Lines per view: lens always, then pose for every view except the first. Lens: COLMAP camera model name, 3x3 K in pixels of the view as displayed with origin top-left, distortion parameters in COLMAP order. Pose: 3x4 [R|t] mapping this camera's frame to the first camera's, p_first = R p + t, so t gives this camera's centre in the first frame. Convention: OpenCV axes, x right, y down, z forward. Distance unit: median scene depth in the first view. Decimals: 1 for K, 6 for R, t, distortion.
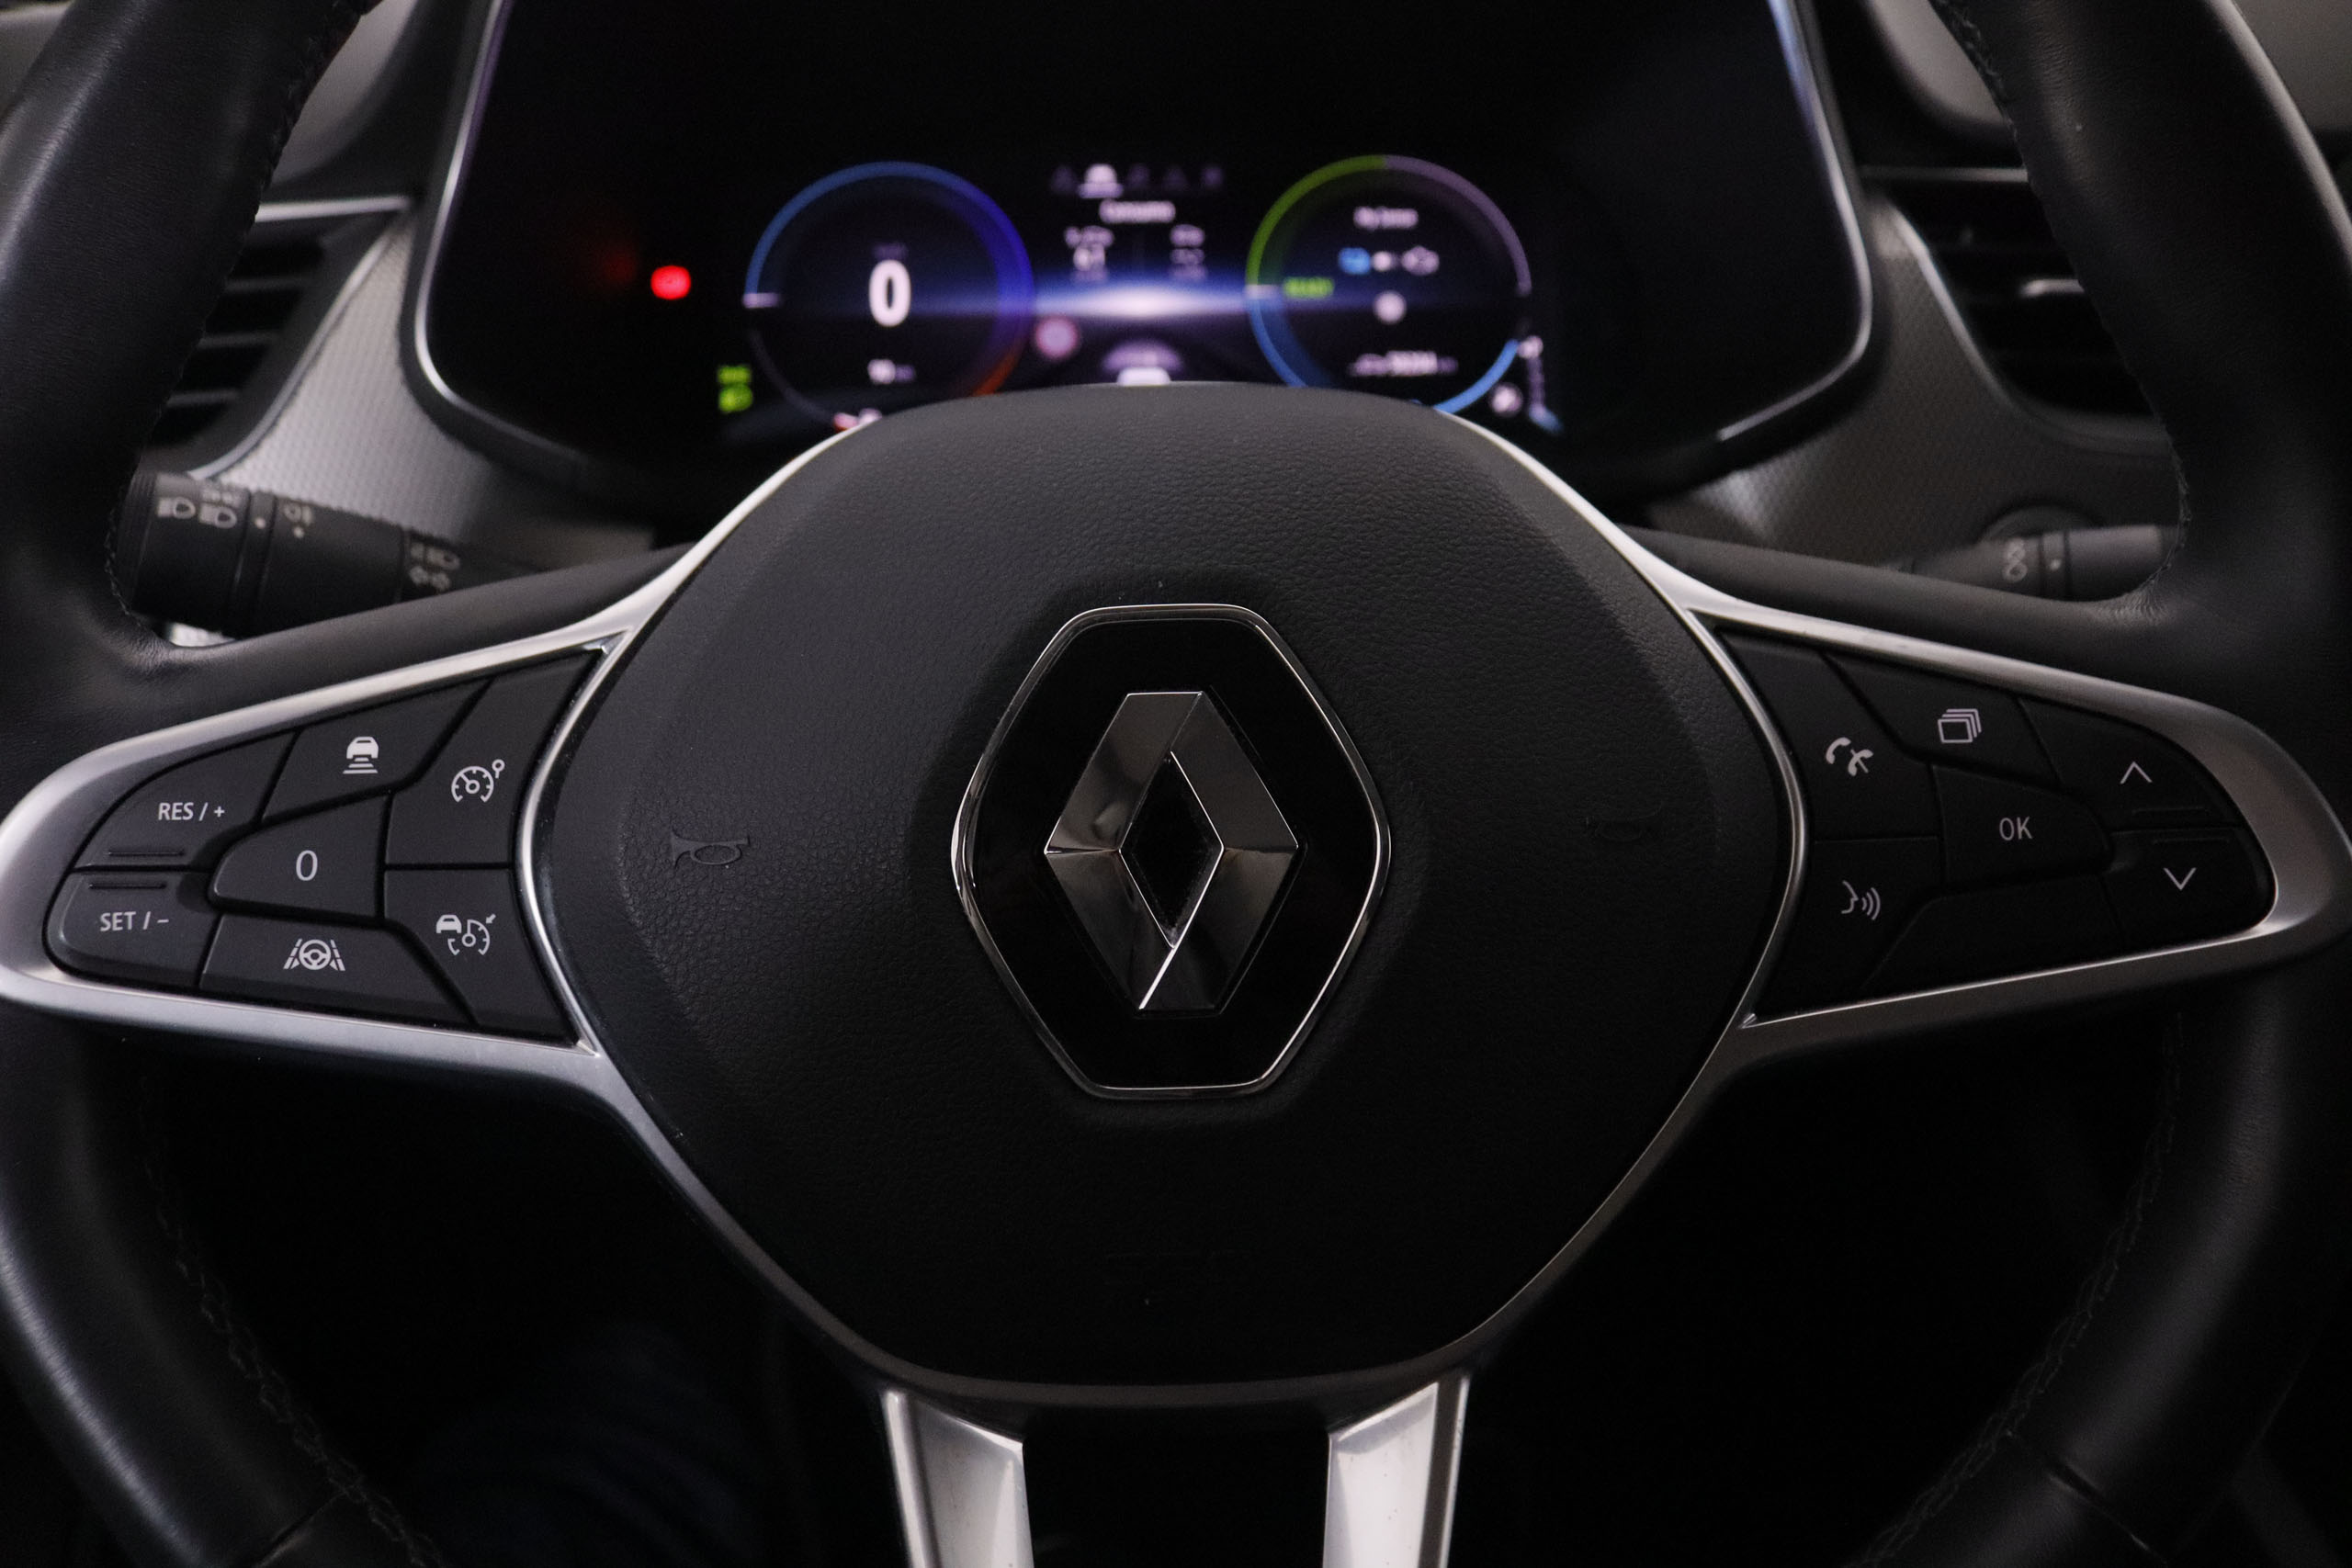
lens RADIAL K [[1918.2, 0, 1150.7], [0, 1918.2, 794.5], [0, 0, 1]] dist [-0.169897, 0.130955]
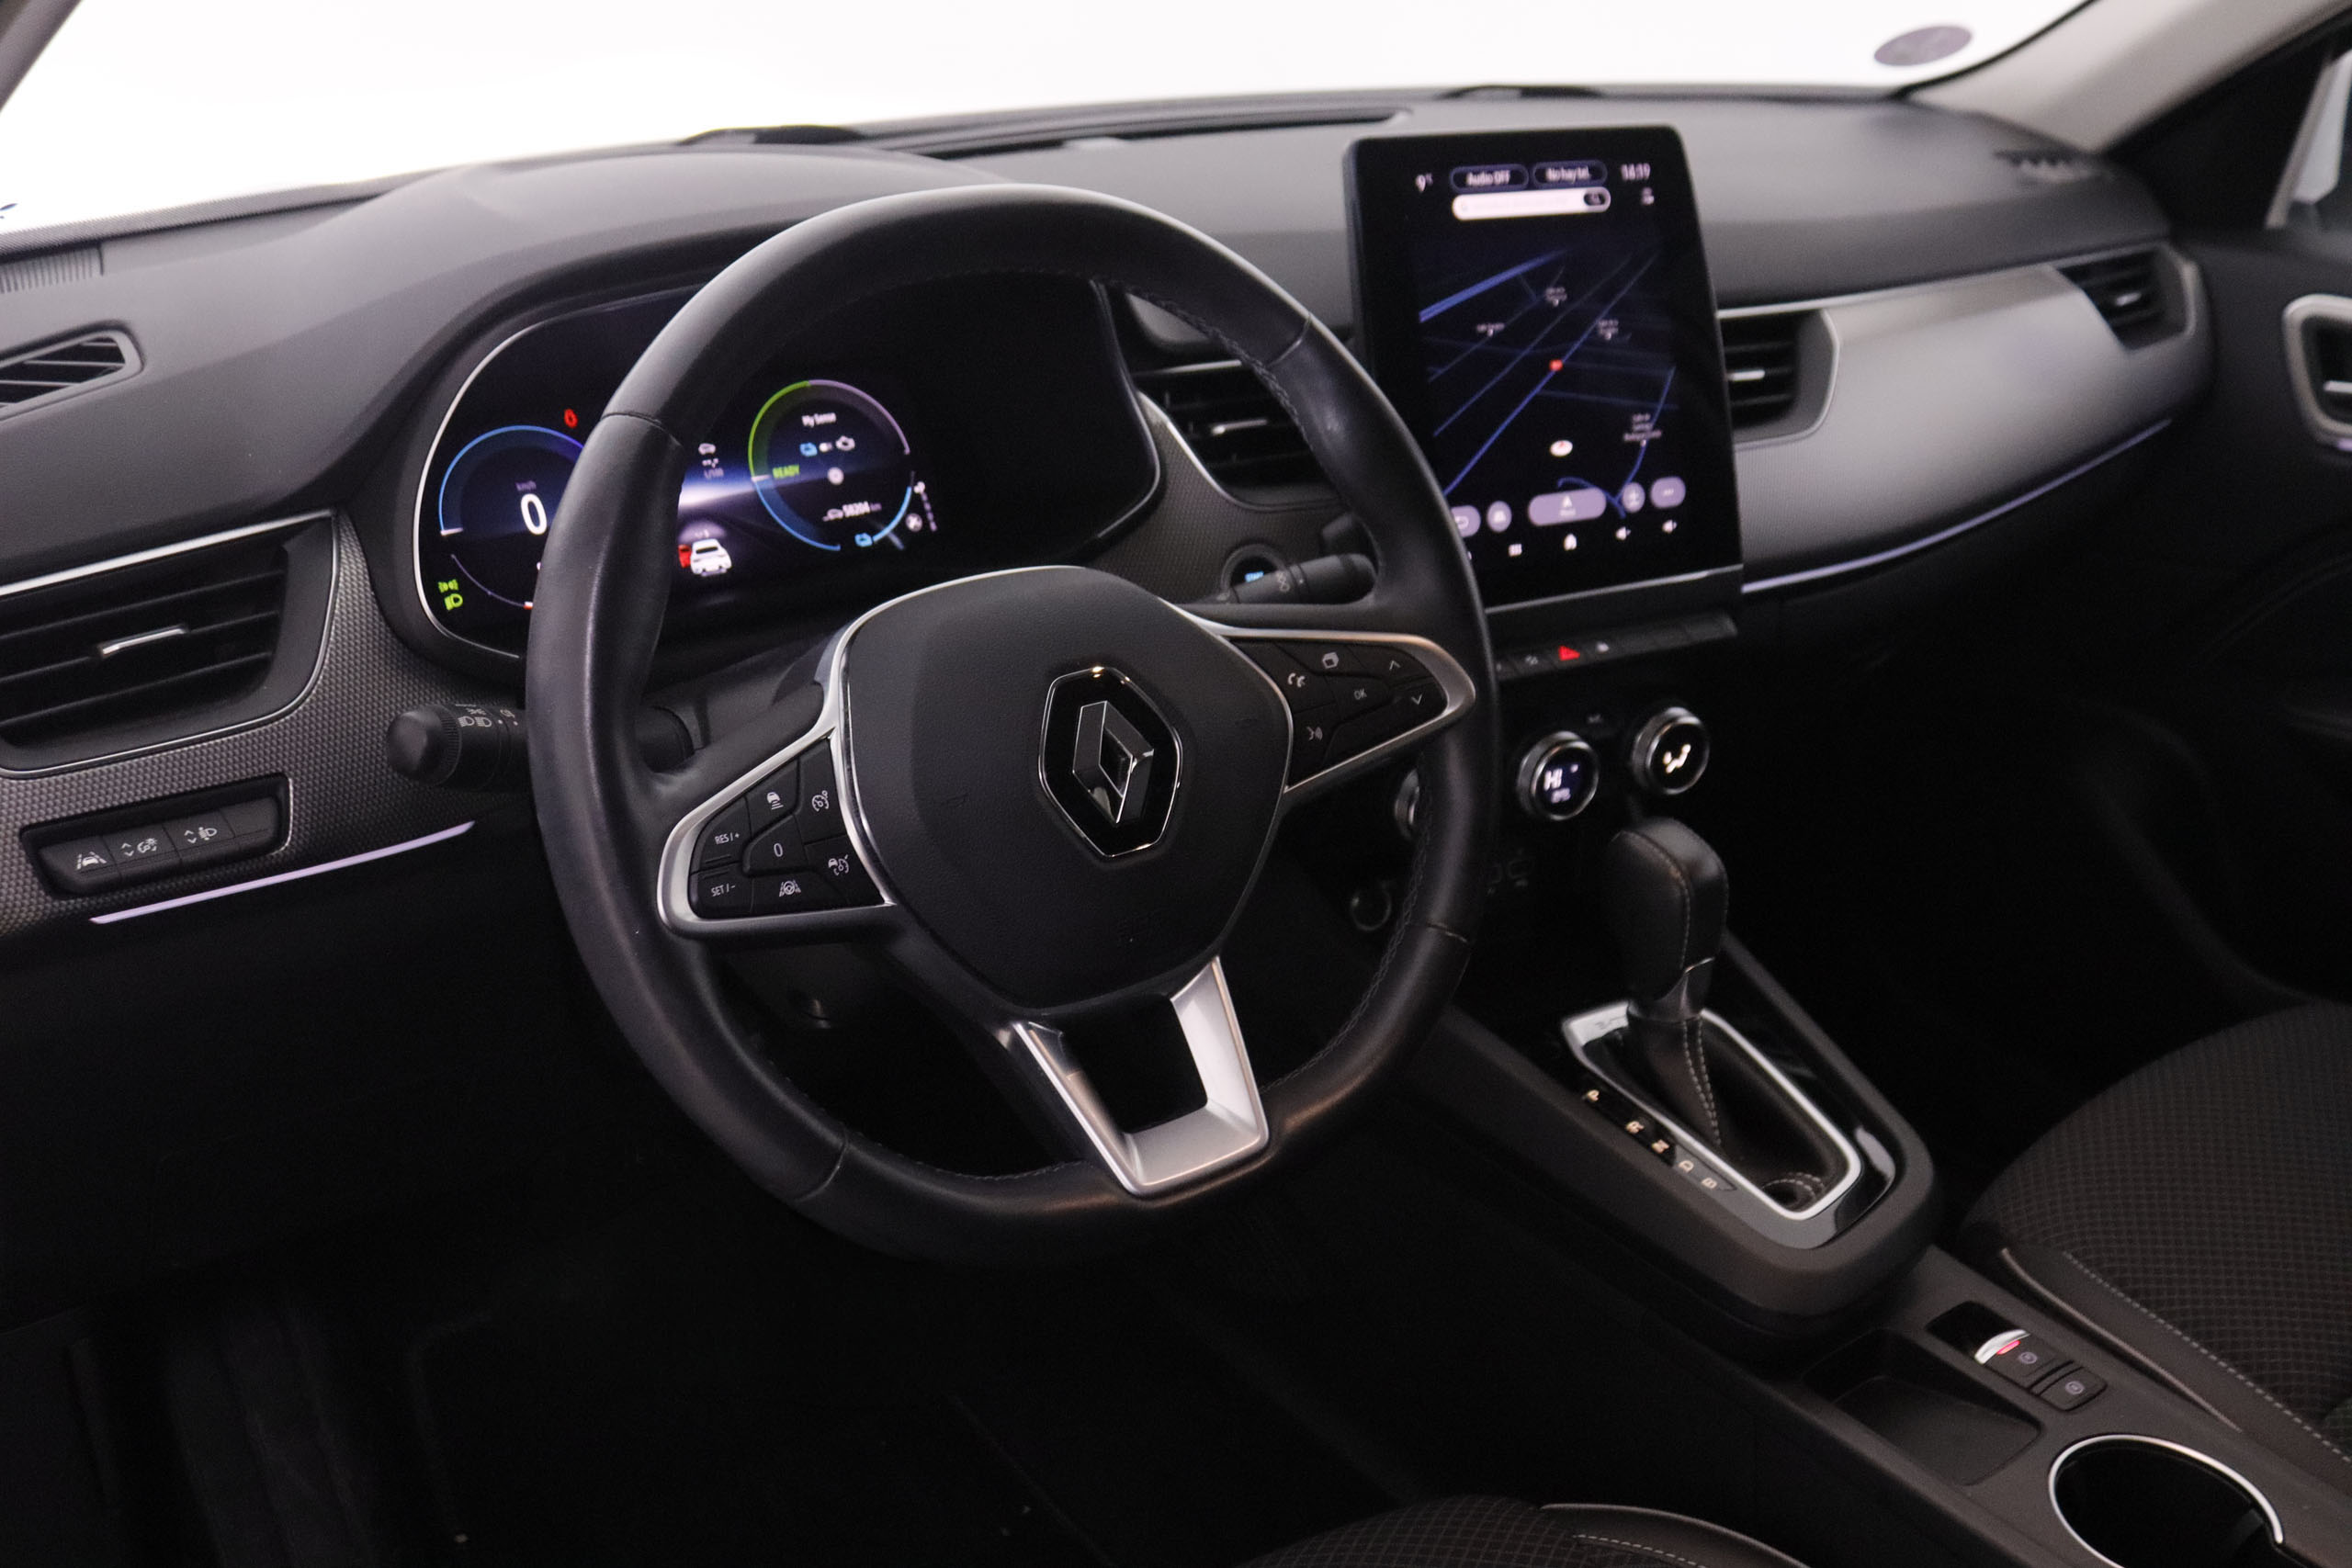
lens RADIAL K [[2242.0, 0, 1193.4], [0, 2242.0, 794.6], [0, 0, 1]] dist [-0.089607, 0.000000]
pose [[0.822888, -0.210584, 0.527740, -0.675734], [0.217126, 0.974840, 0.050434, -0.025551], [-0.525083, 0.073085, 0.847907, -0.733460]]
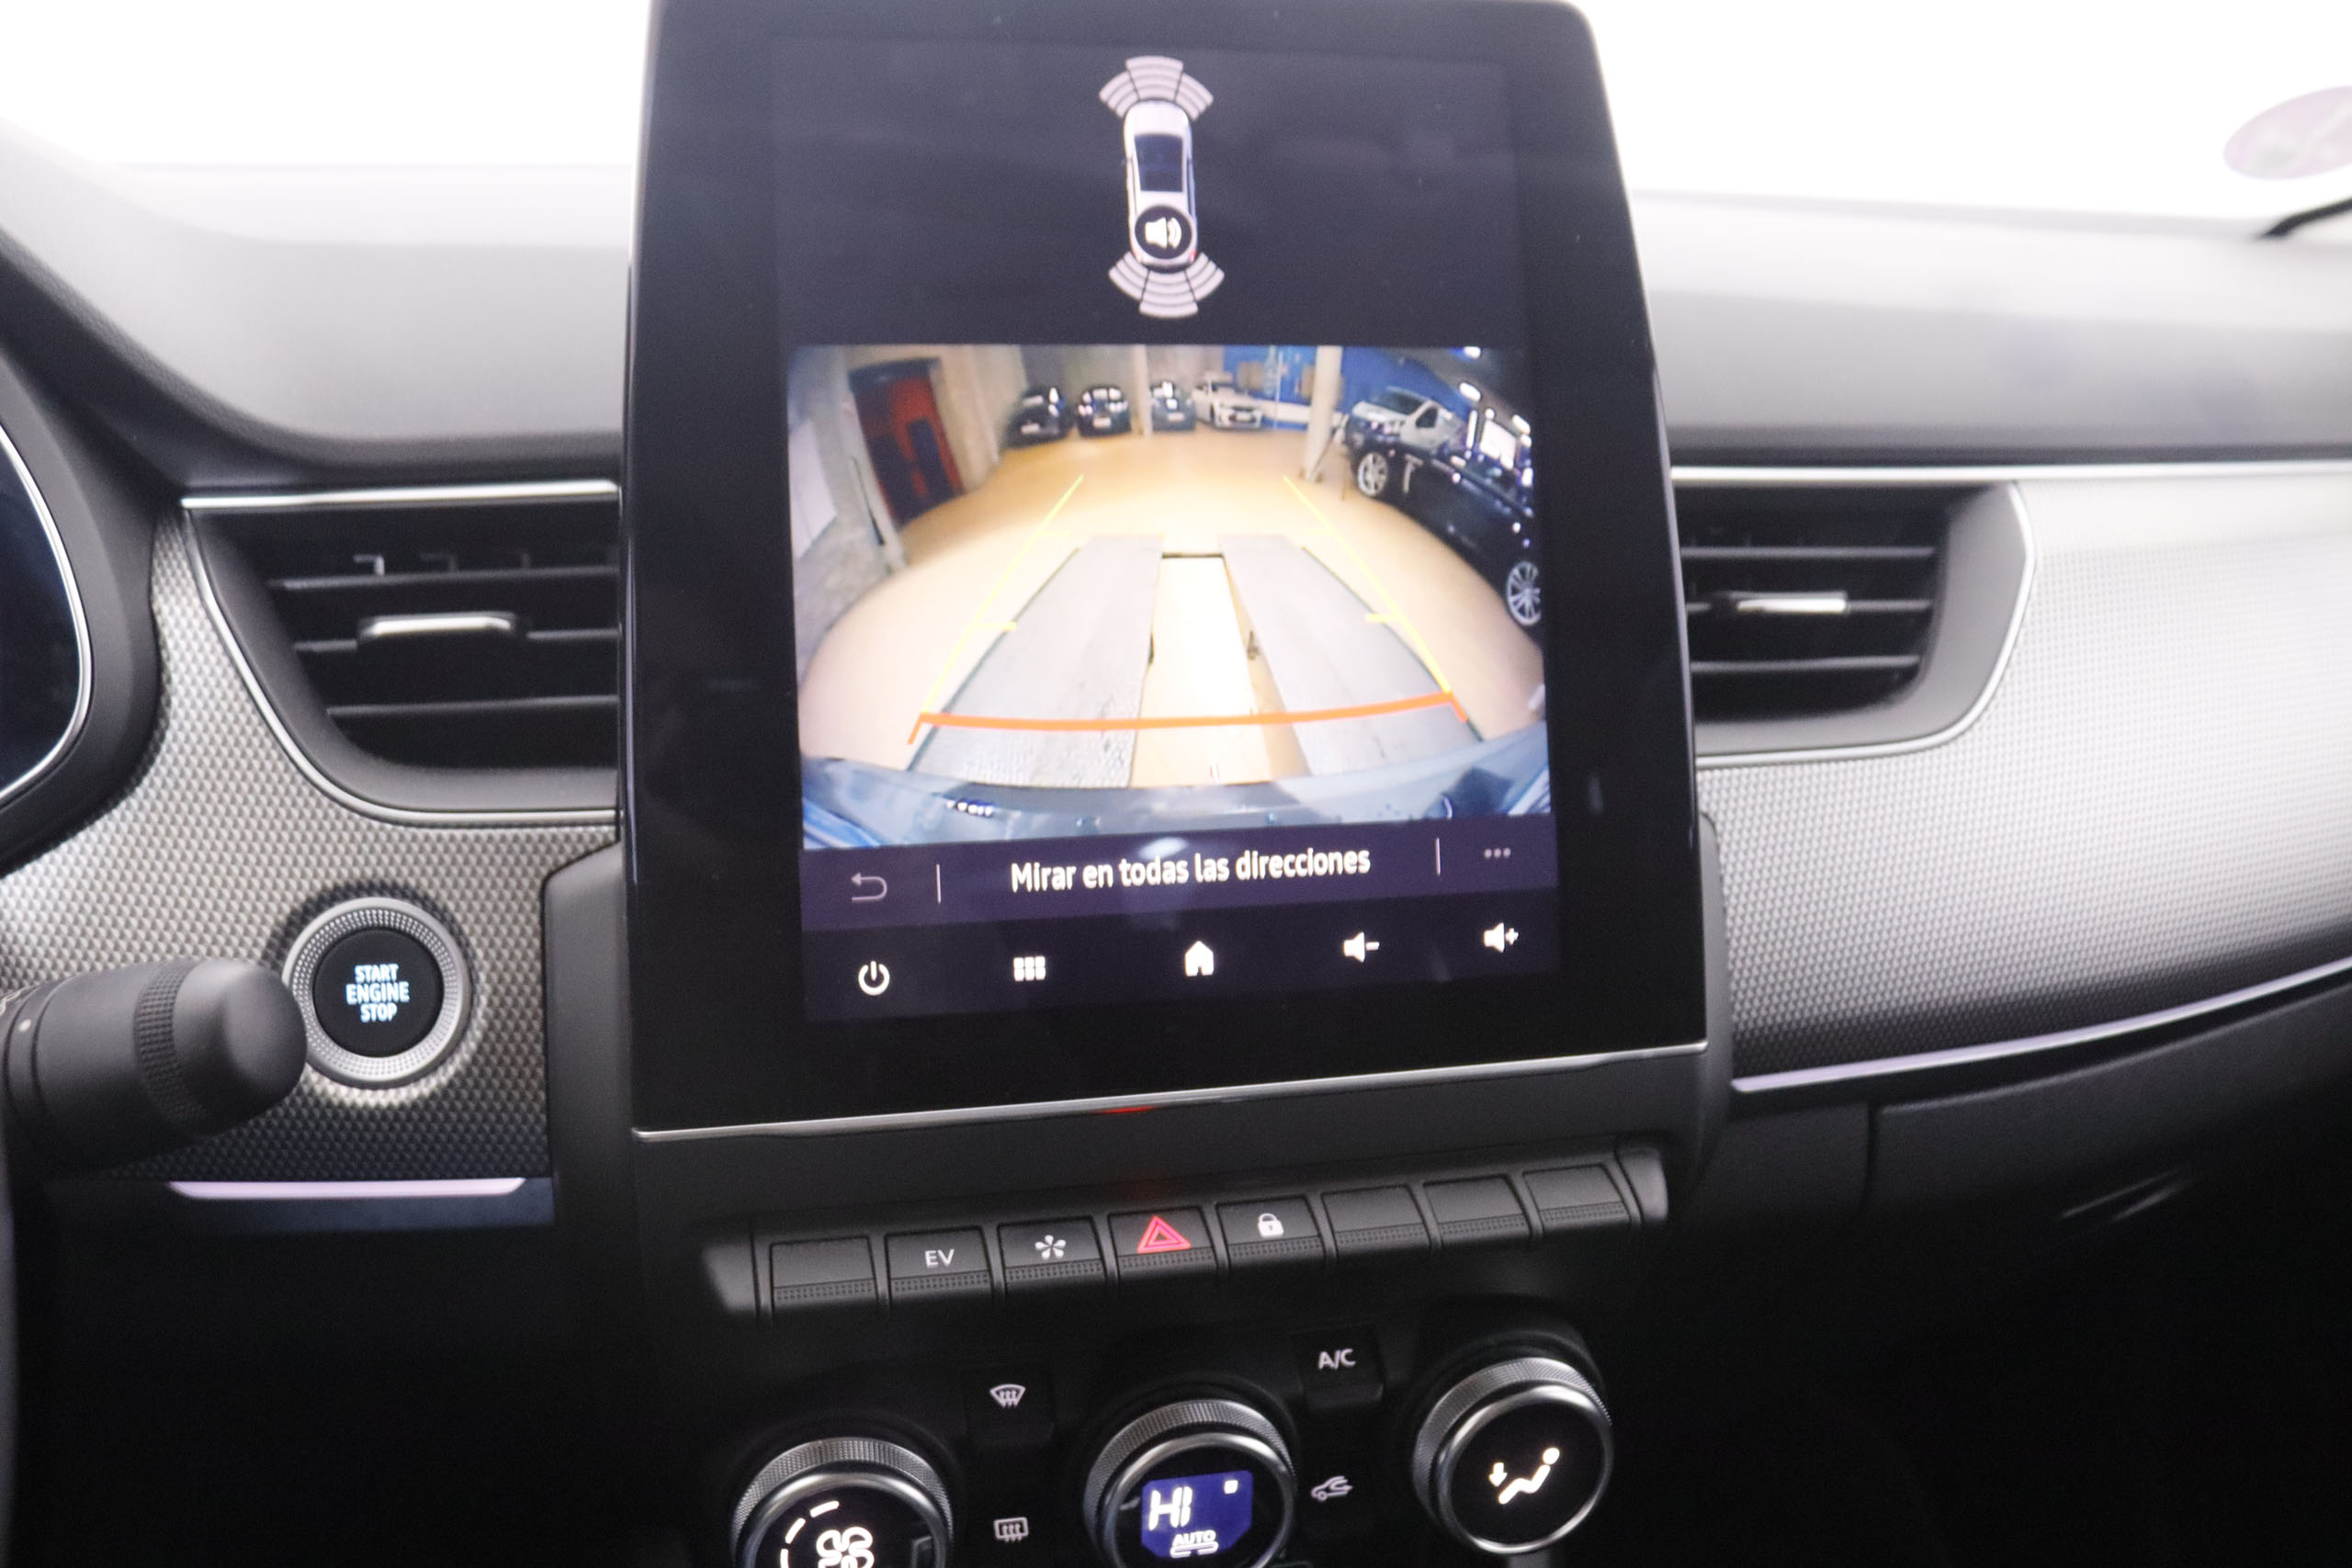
lens RADIAL K [[1918.2, 0, 1167.7], [0, 1918.2, 766.6], [0, 0, 1]] dist [-0.169897, 0.130955]
pose [[0.949657, -0.067461, 0.305941, 0.462532], [0.112097, 0.985058, -0.130745, -0.050732], [-0.292549, 0.158458, 0.943030, 0.094489]]
